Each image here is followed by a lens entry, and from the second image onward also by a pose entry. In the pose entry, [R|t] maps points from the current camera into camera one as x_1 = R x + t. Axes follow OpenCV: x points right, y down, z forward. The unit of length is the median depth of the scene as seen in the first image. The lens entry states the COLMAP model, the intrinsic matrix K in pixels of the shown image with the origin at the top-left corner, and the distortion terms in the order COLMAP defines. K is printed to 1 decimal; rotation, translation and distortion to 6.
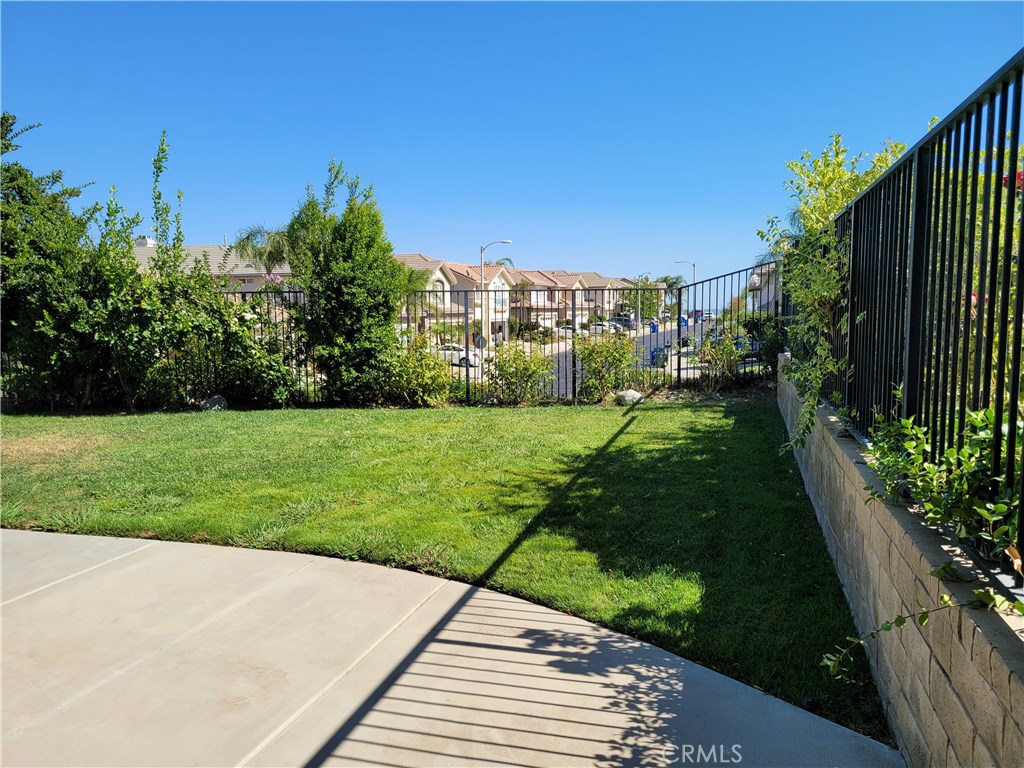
lens RADIAL K [[760.6, 0, 503.7], [0, 760.6, 377.6], [0, 0, 1]] dist [0.027858, -0.003378]
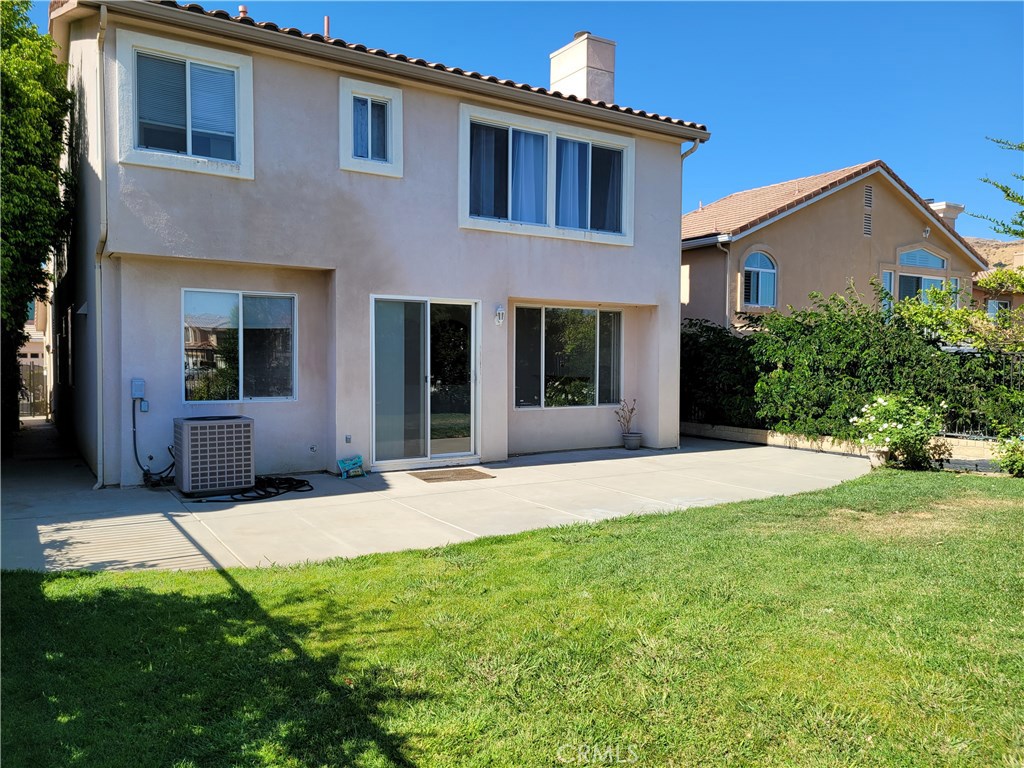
lens RADIAL K [[760.6, 0, 503.7], [0, 760.6, 377.6], [0, 0, 1]] dist [0.027858, -0.003378]
pose [[-0.655521, 0.027649, -0.754670, 0.337434], [-0.060555, 0.994187, 0.089023, -0.122454], [0.752745, 0.104055, -0.650037, 1.105354]]
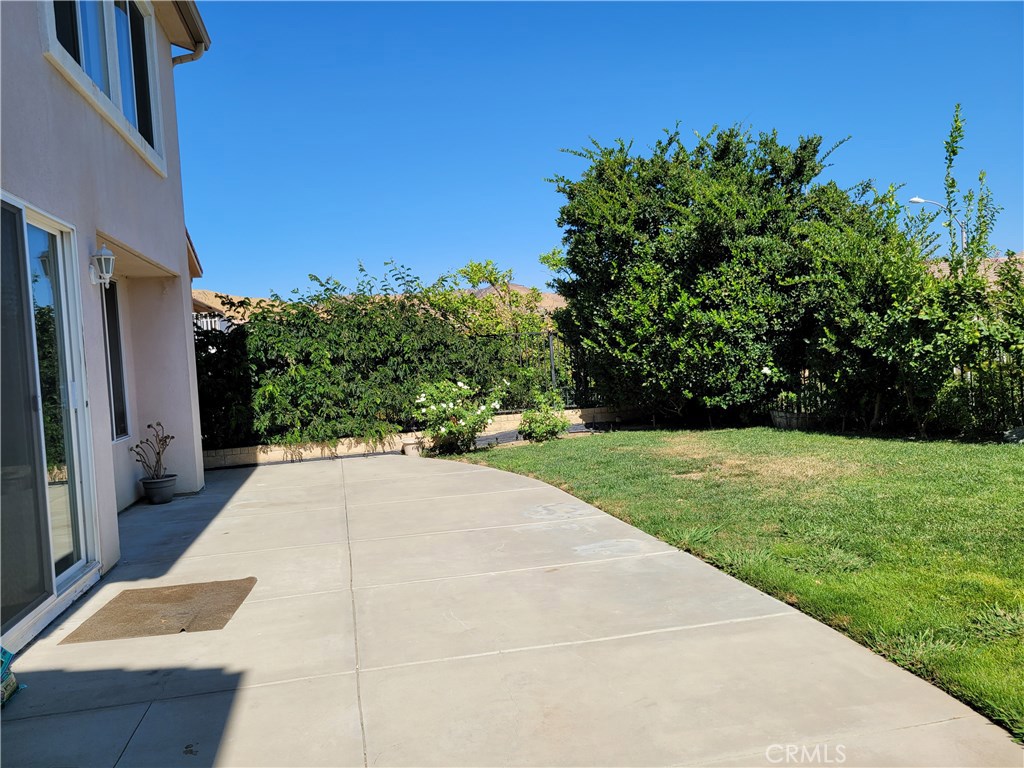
lens RADIAL K [[760.6, 0, 503.7], [0, 760.6, 377.6], [0, 0, 1]] dist [0.027858, -0.003378]
pose [[0.480430, 0.007965, -0.876997, 0.058628], [-0.017158, 0.999853, -0.000319, -0.015785], [0.876865, 0.015200, 0.480496, 0.171471]]
